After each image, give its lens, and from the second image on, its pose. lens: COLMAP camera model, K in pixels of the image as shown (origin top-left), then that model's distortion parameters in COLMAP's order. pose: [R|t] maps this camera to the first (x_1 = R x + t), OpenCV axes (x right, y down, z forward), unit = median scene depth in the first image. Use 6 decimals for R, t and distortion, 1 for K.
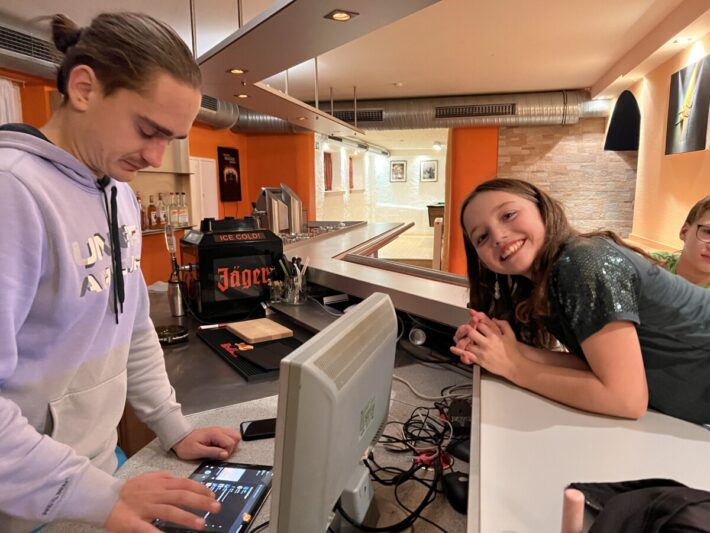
lens RADIAL K [[537.7, 0, 360.0], [0, 537.7, 265.7], [0, 0, 1]] dist [0.009054, 0.007555]
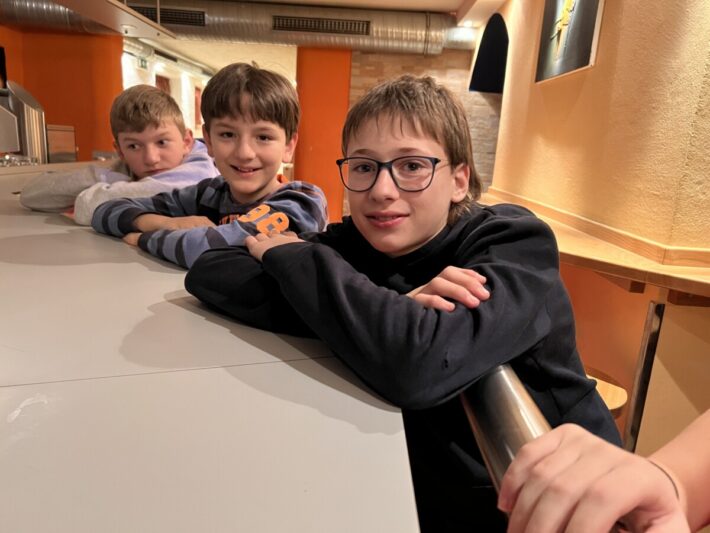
lens RADIAL K [[537.7, 0, 351.9], [0, 537.7, 266.4], [0, 0, 1]] dist [0.009054, 0.007555]
pose [[0.976891, 0.016949, 0.213065, 0.092529], [-0.036257, 0.995545, 0.087041, -0.000402], [-0.210641, -0.092754, 0.973153, 0.173798]]
